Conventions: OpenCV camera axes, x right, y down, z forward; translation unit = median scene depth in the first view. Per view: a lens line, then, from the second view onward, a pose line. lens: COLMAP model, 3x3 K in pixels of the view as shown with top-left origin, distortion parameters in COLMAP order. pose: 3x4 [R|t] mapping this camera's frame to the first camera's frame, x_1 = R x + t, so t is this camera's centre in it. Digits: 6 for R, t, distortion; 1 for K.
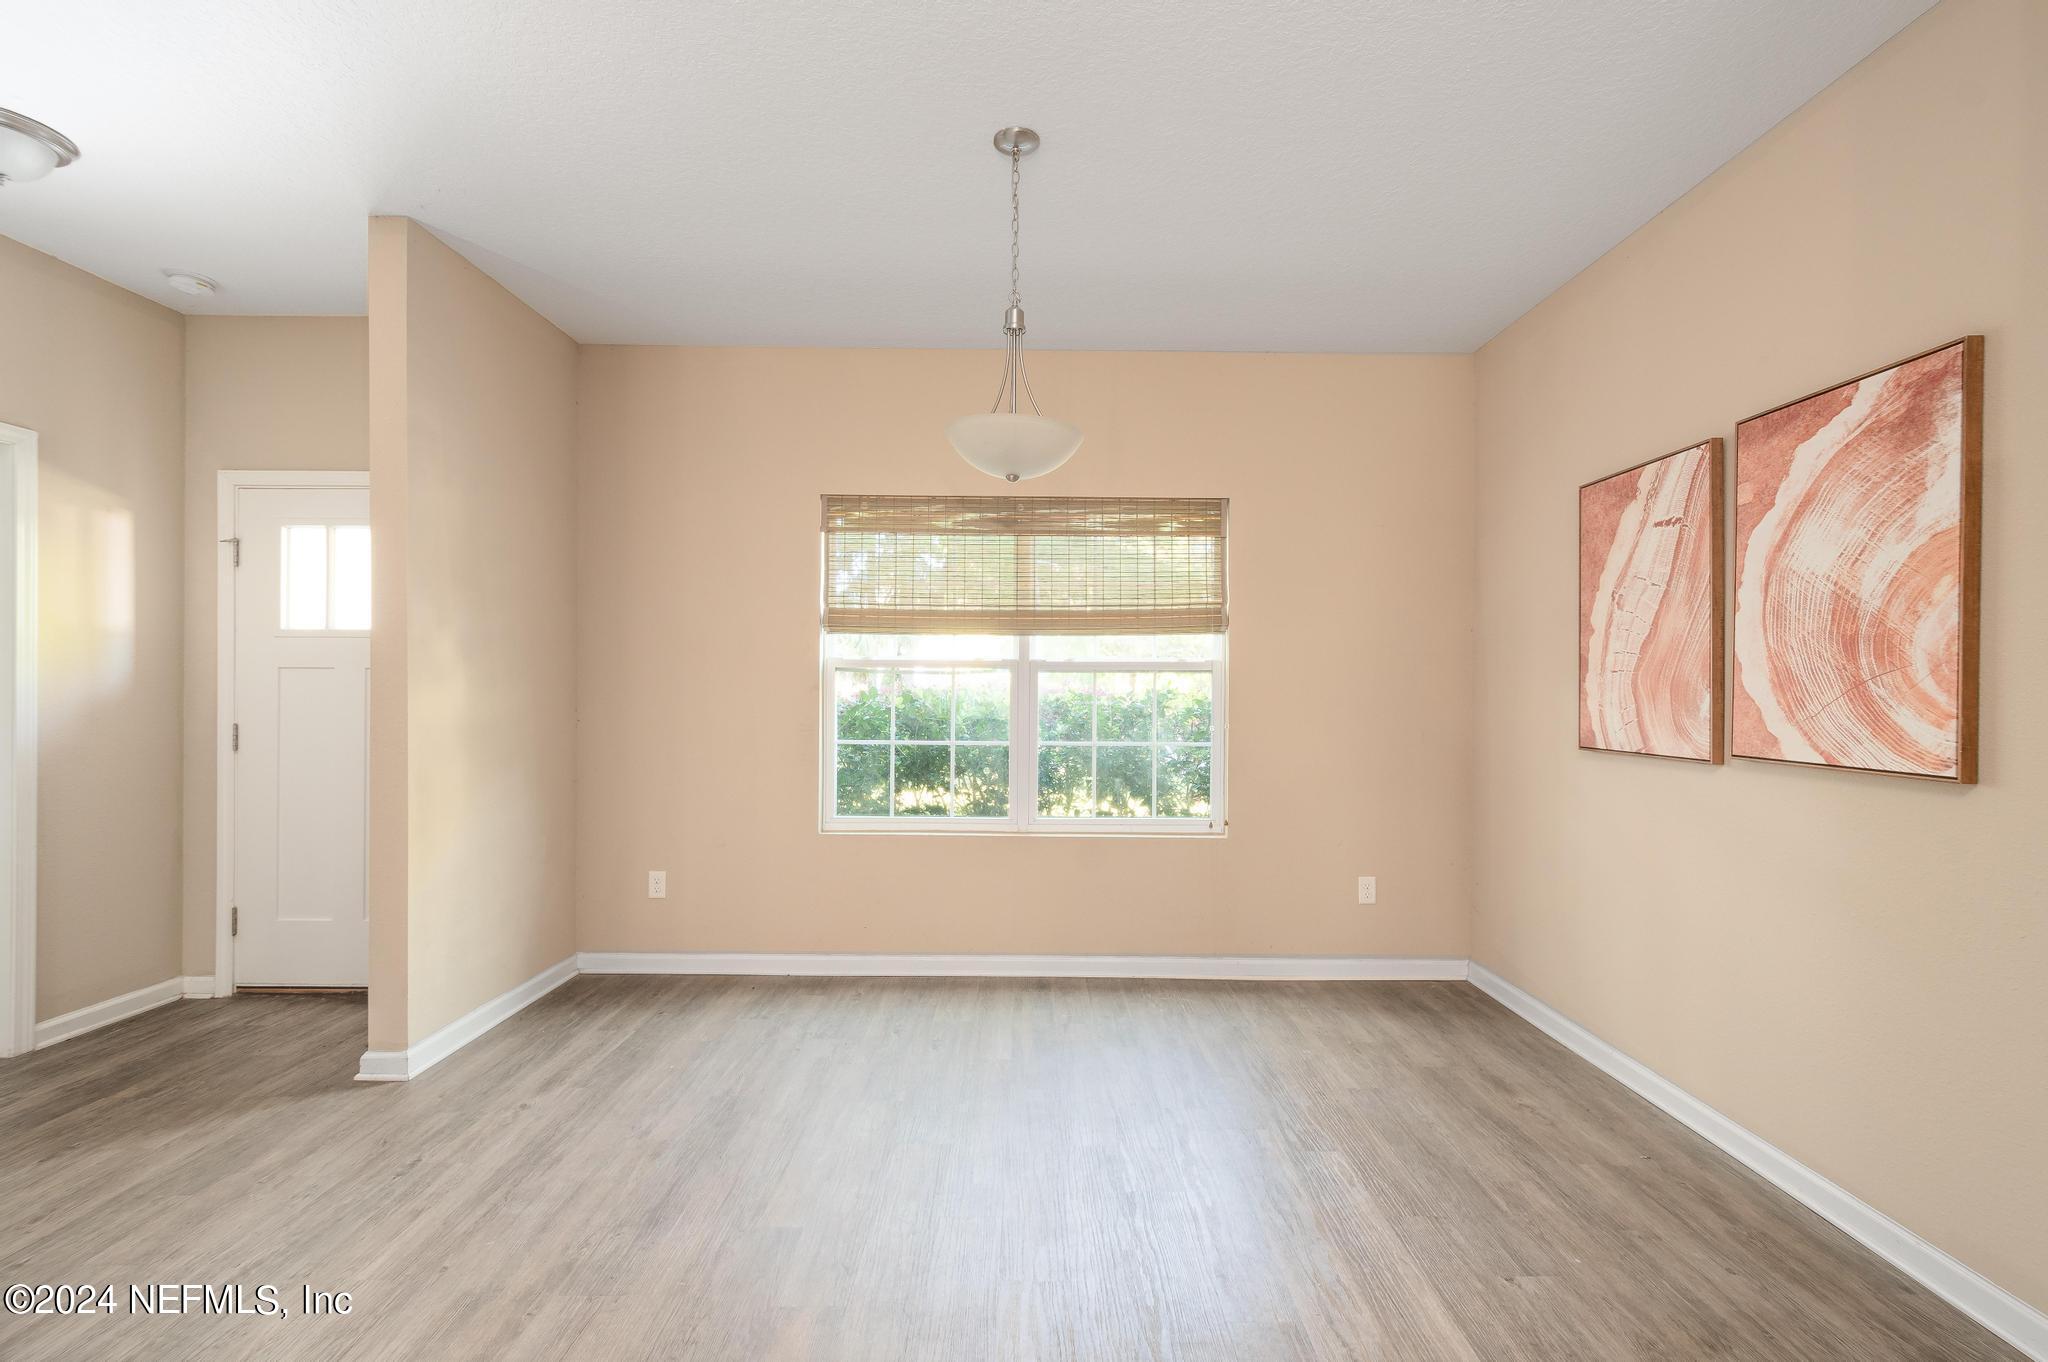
lens RADIAL K [[881.5, 0, 1038.4], [0, 881.5, 680.4], [0, 0, 1]] dist [0.005390, 0.000439]
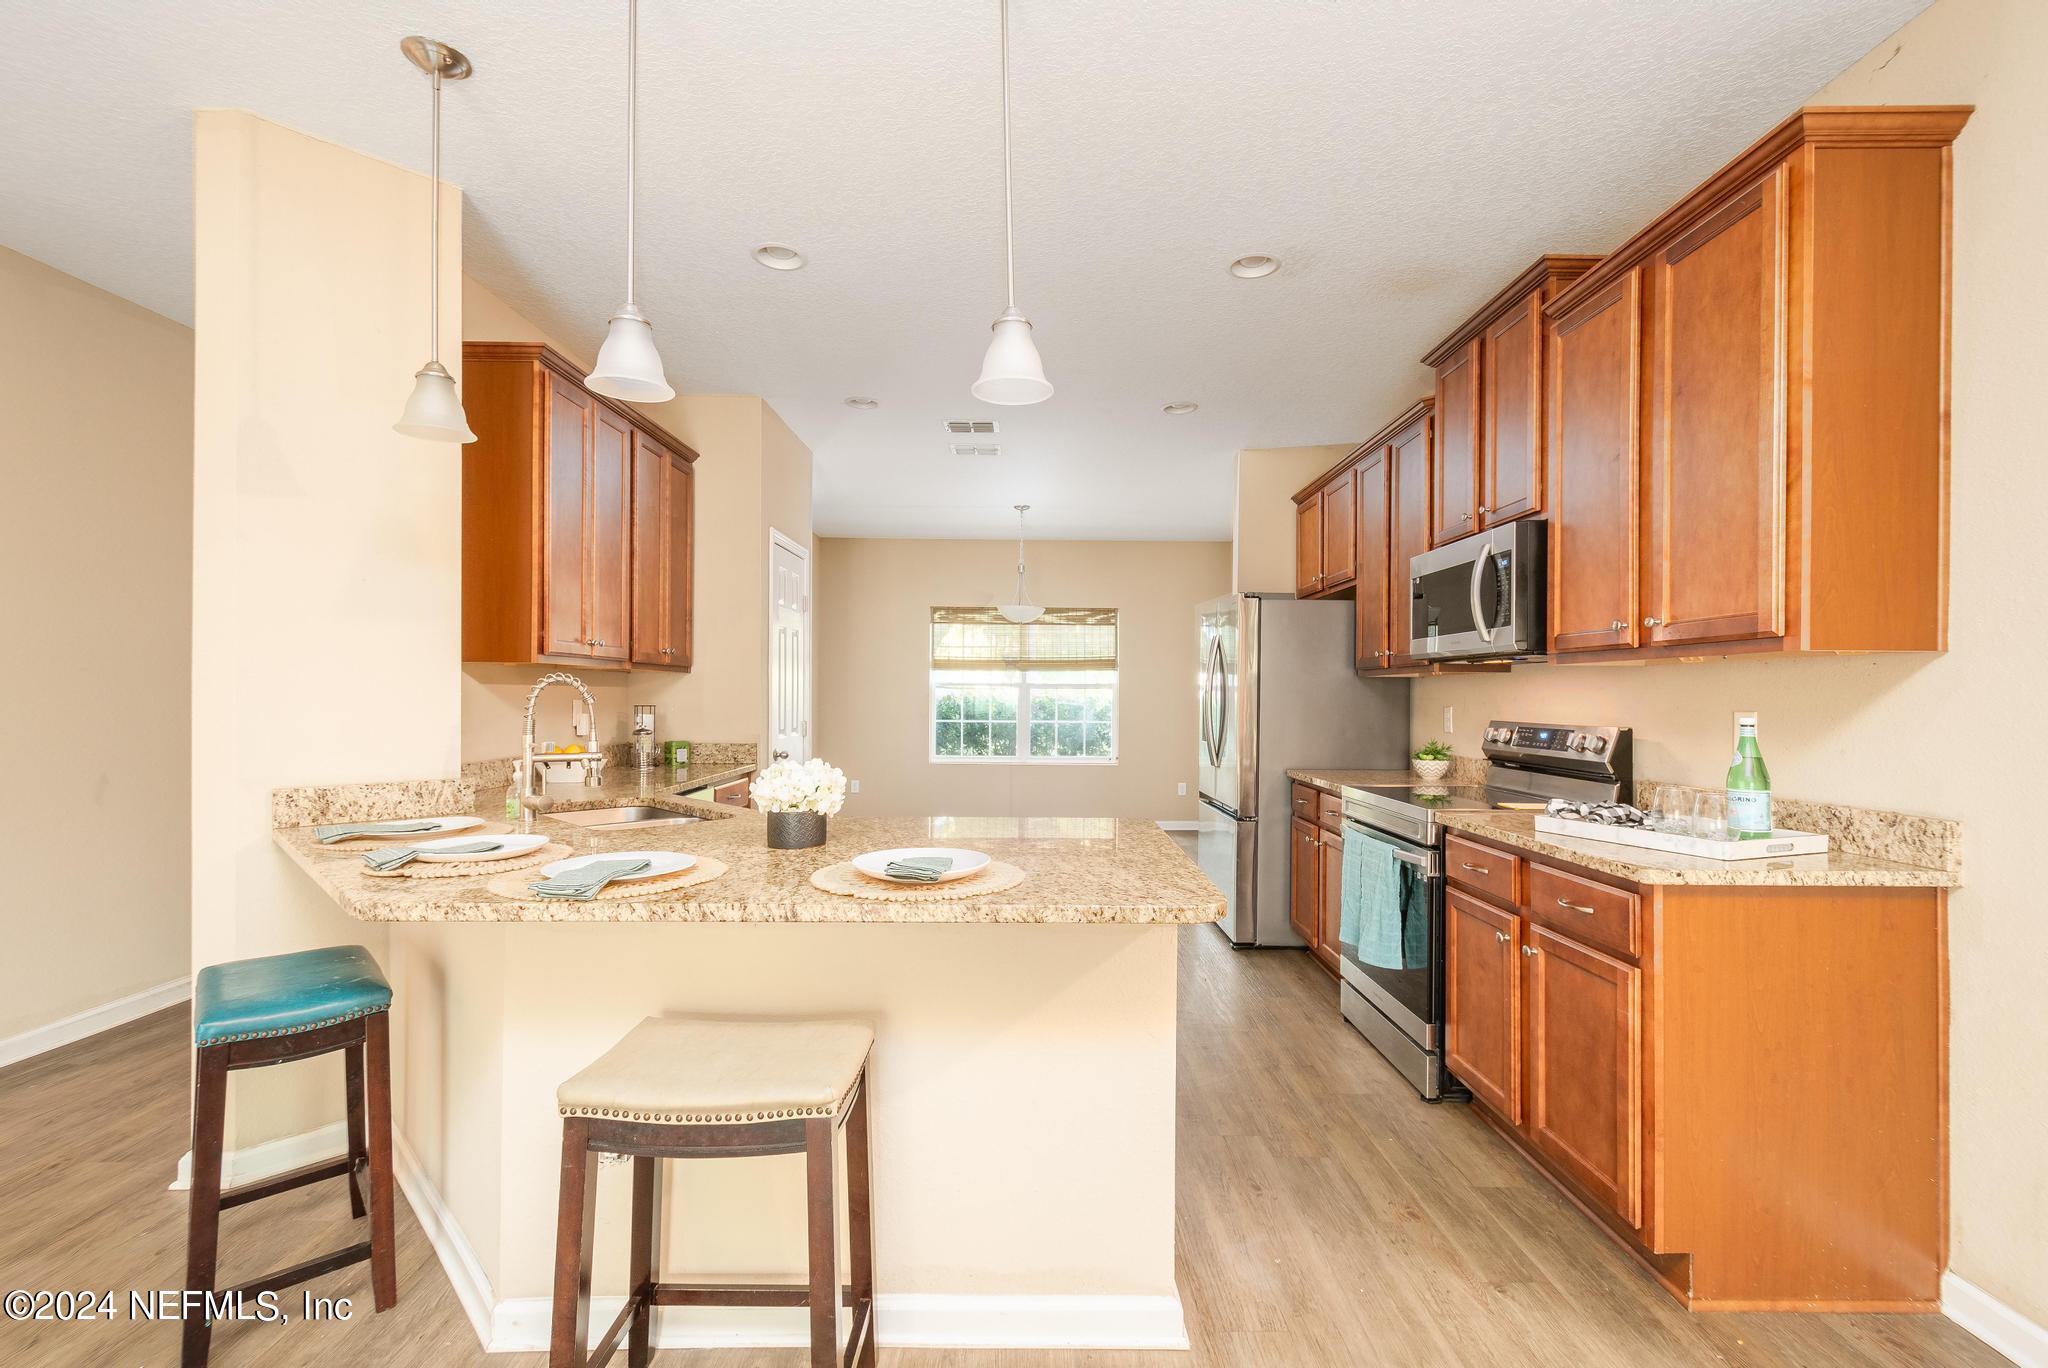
lens RADIAL K [[908.0, 0, 1020.4], [0, 908.0, 688.6], [0, 0, 1]] dist [-0.001136, -0.000061]
pose [[0.999995, 0.002766, -0.001565, -0.036922], [-0.002775, 0.999979, -0.005785, 0.007699], [0.001549, 0.005790, 0.999982, -2.170055]]
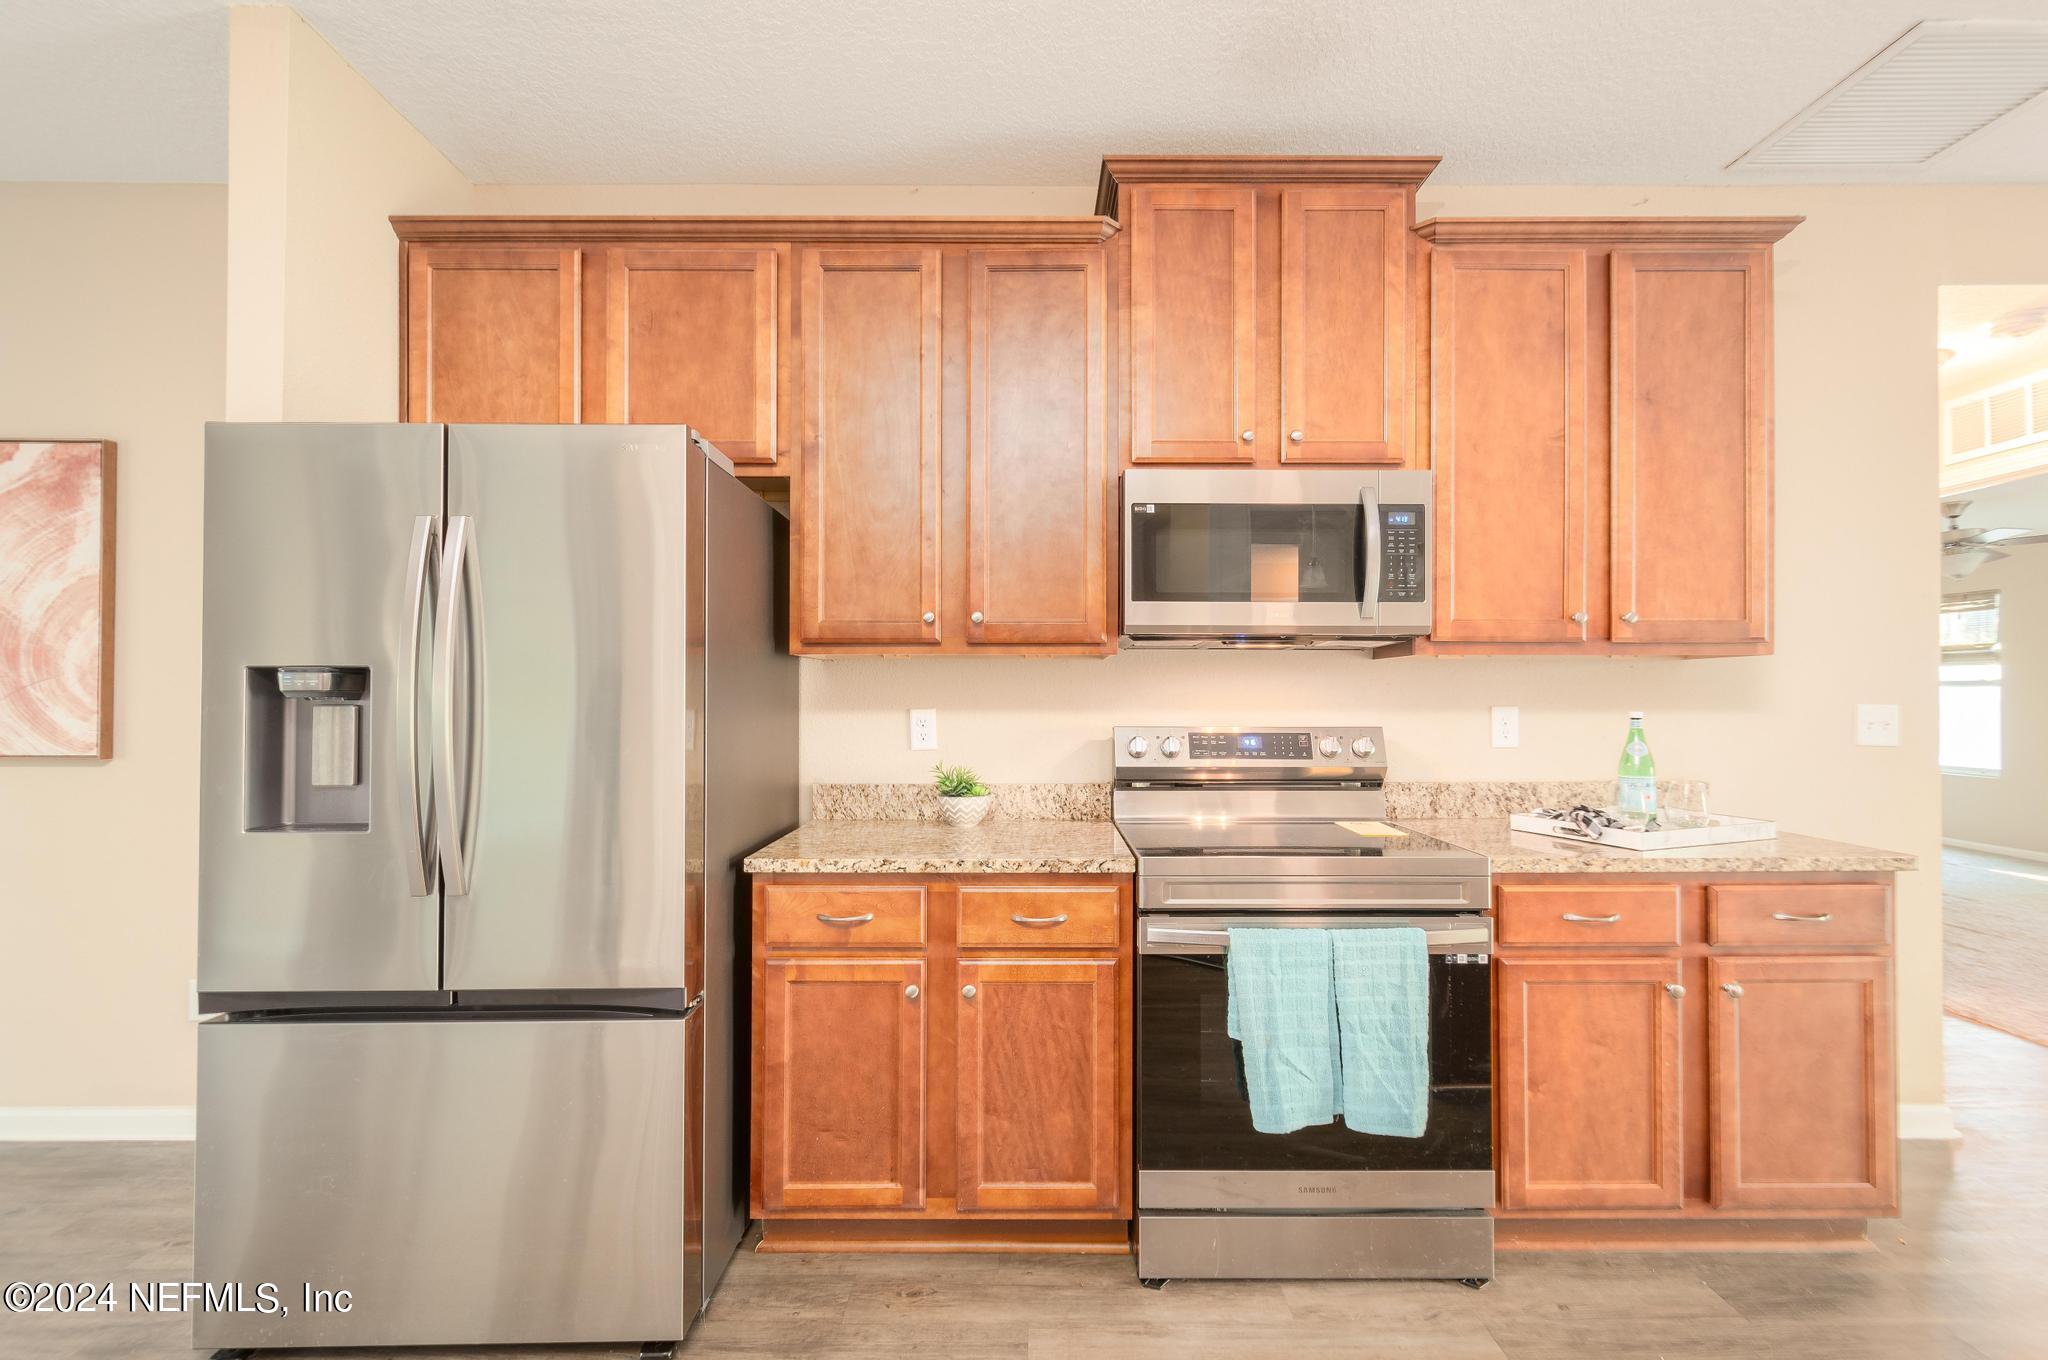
lens RADIAL K [[881.5, 0, 1035.0], [0, 881.5, 694.5], [0, 0, 1]] dist [0.005390, 0.000439]
pose [[-0.013338, 0.000323, 0.999911, -0.324257], [-0.000638, 1.000000, -0.000331, 0.011468], [-0.999911, -0.000642, -0.013338, -0.390461]]
